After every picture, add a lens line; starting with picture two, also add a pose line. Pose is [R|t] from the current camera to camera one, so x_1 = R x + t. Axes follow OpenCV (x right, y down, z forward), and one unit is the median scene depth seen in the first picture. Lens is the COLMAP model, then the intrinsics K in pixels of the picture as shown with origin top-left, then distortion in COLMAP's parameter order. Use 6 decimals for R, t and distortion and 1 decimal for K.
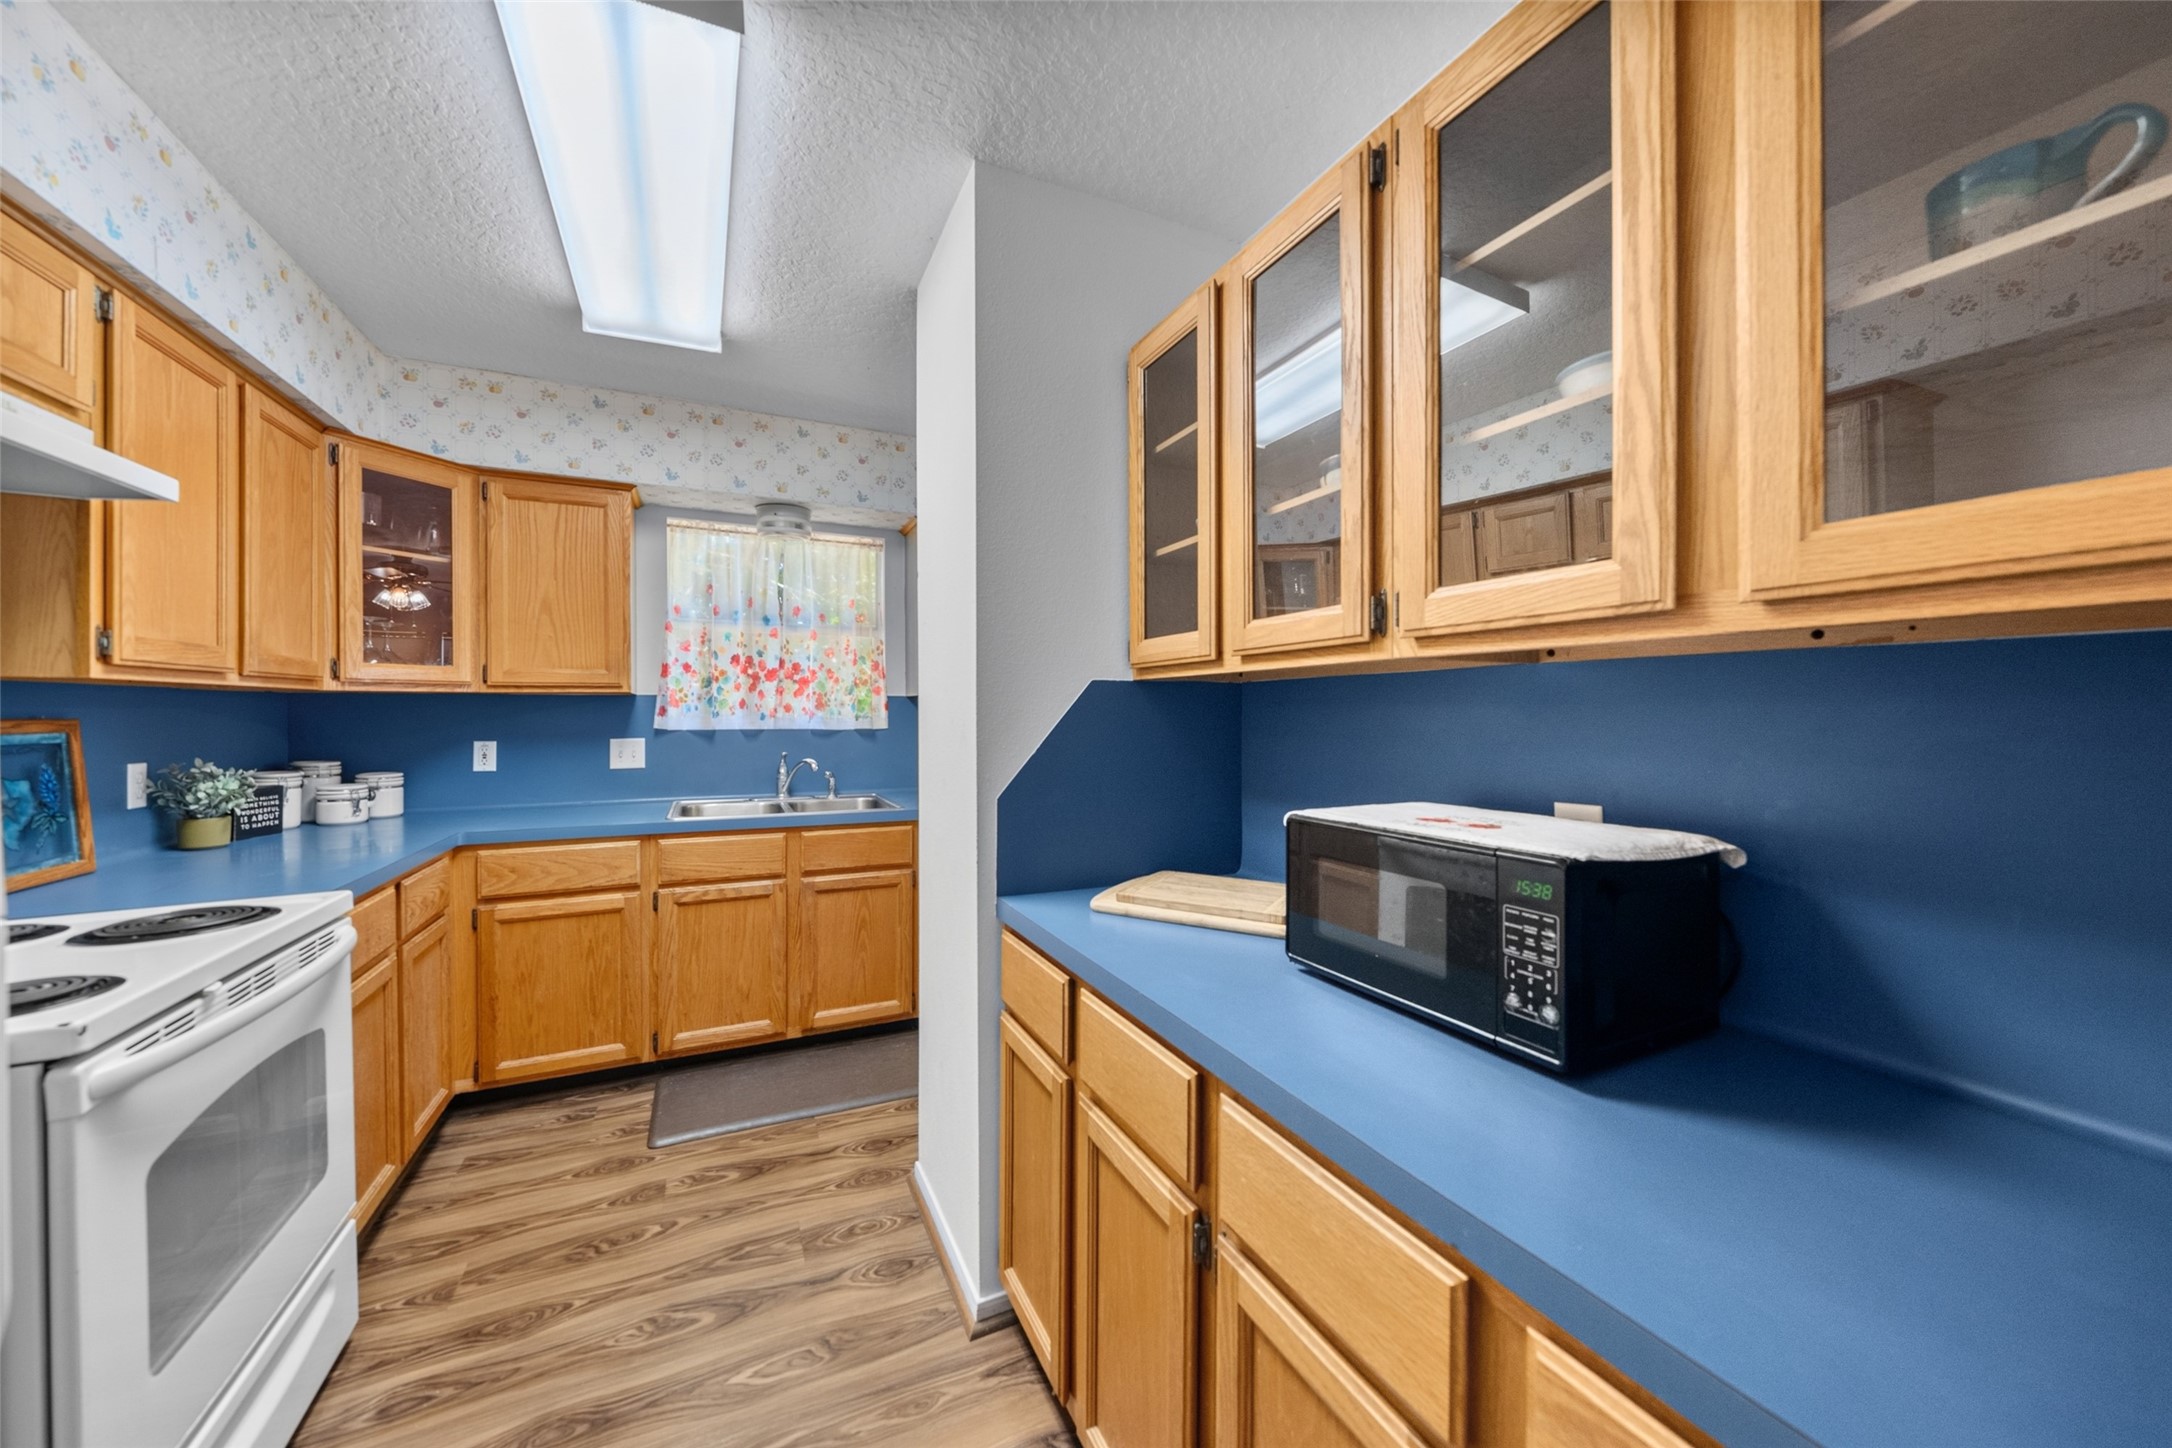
lens RADIAL K [[776.1, 0, 1079.4], [0, 776.1, 716.6], [0, 0, 1]] dist [-0.001828, 0.000112]
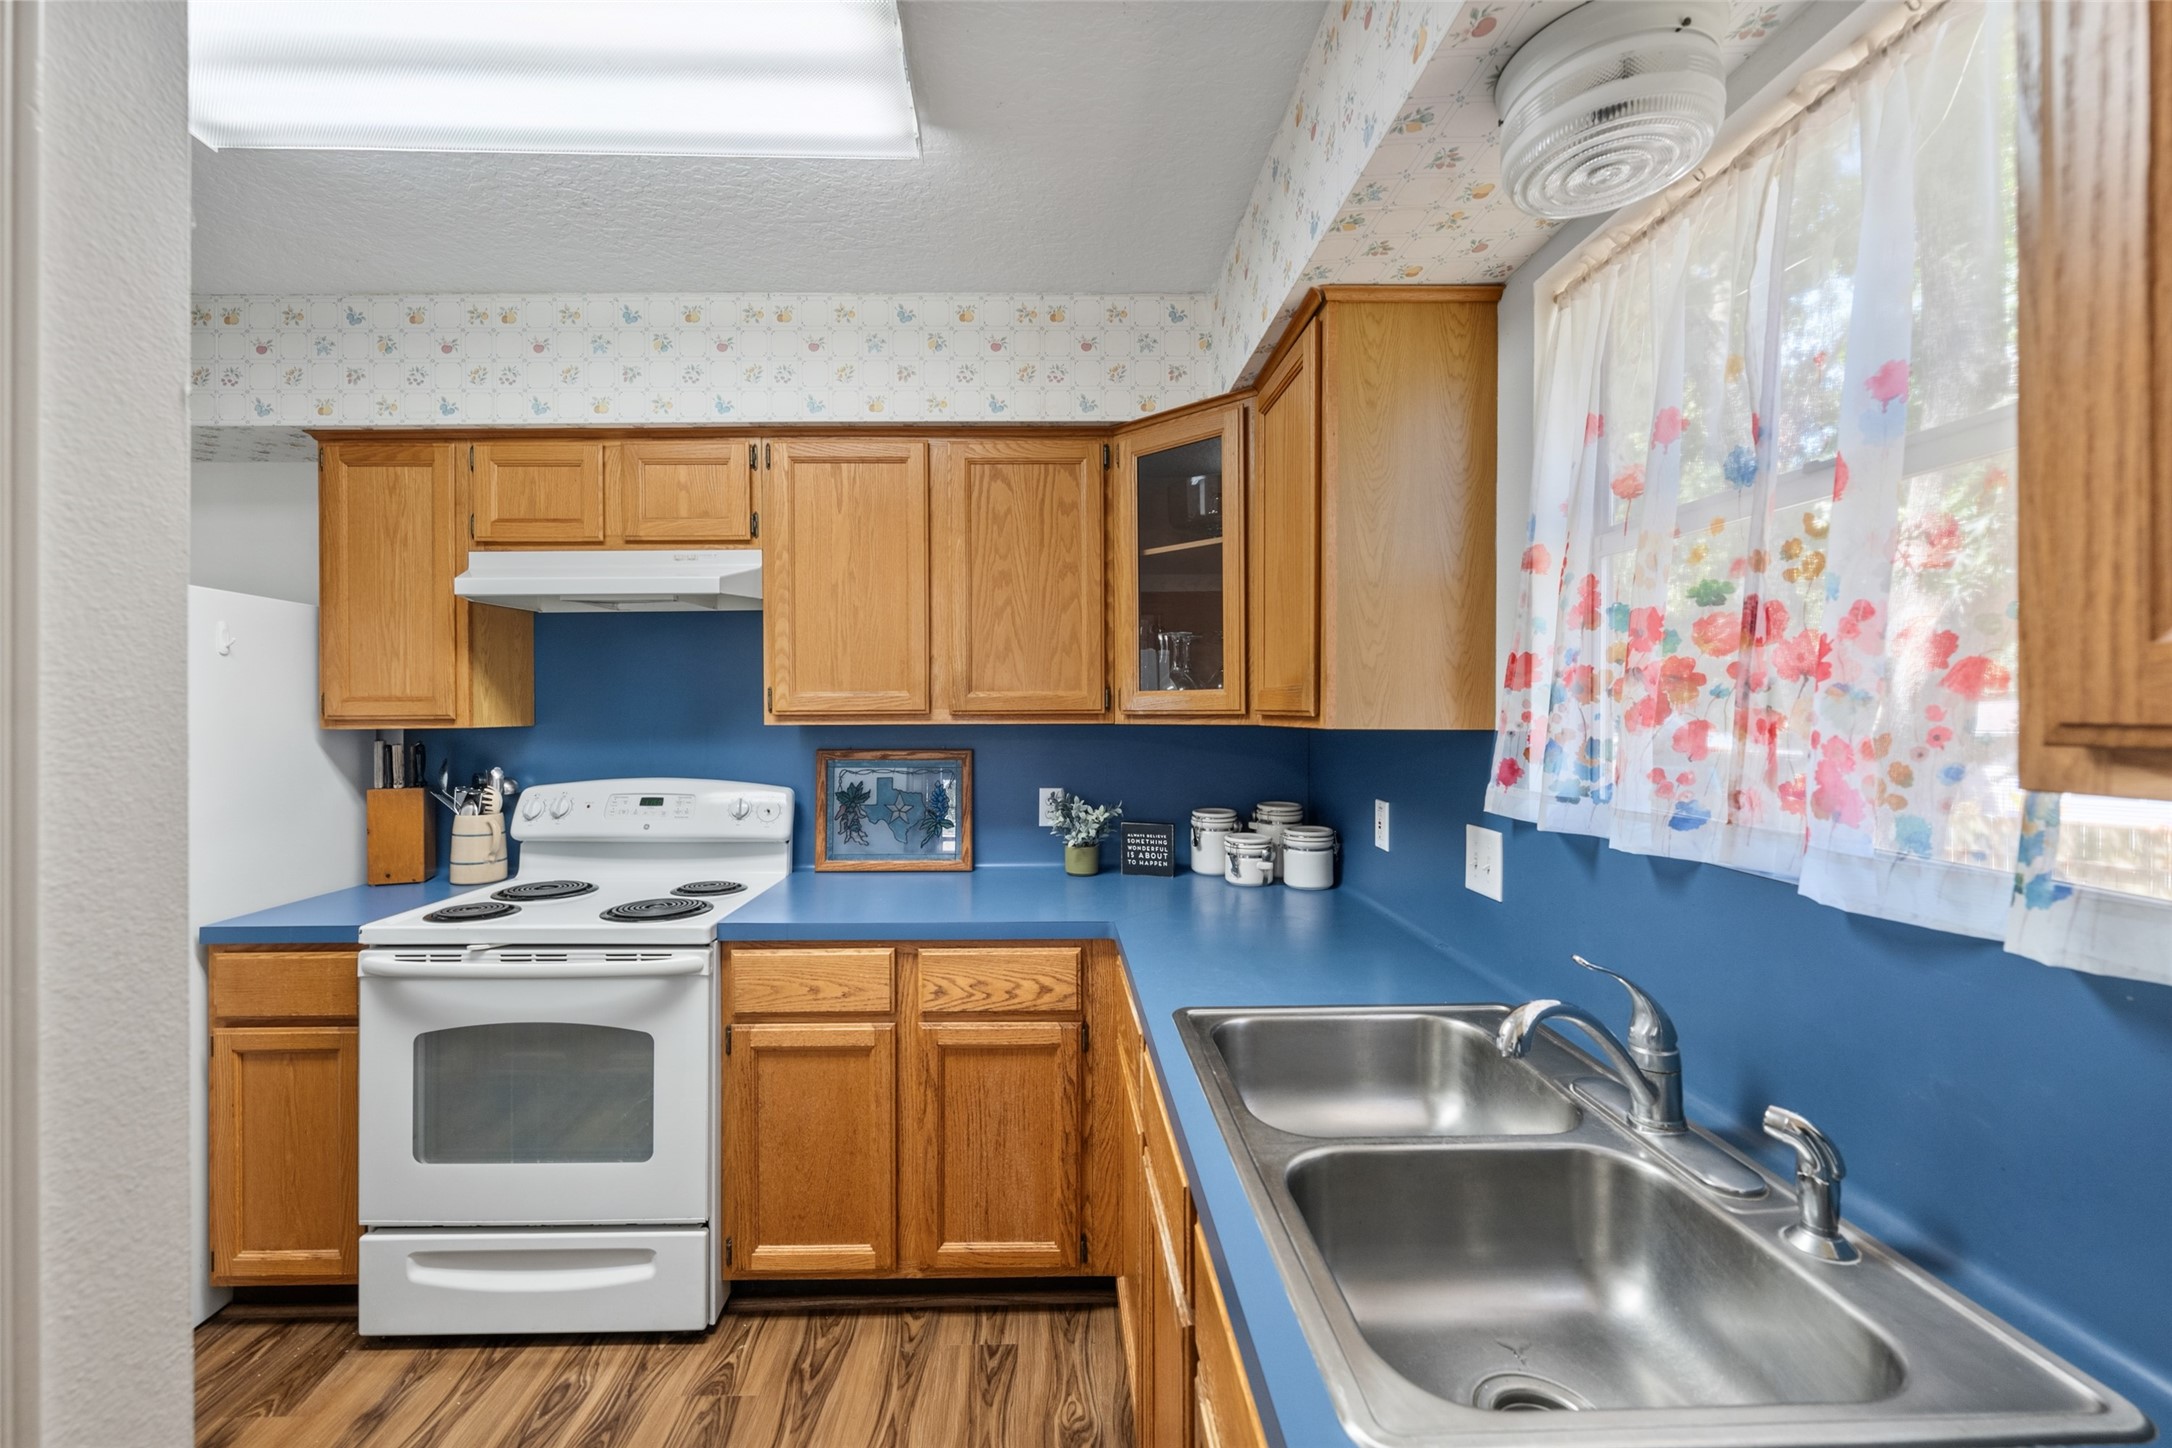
lens RADIAL K [[865.9, 0, 1045.1], [0, 865.9, 709.8], [0, 0, 1]] dist [0.001704, 0.000035]
pose [[-0.419664, 0.009341, -0.907631, -0.034974], [-0.000132, 0.999946, 0.010352, -0.059029], [0.907679, 0.004464, -0.419641, 1.298836]]
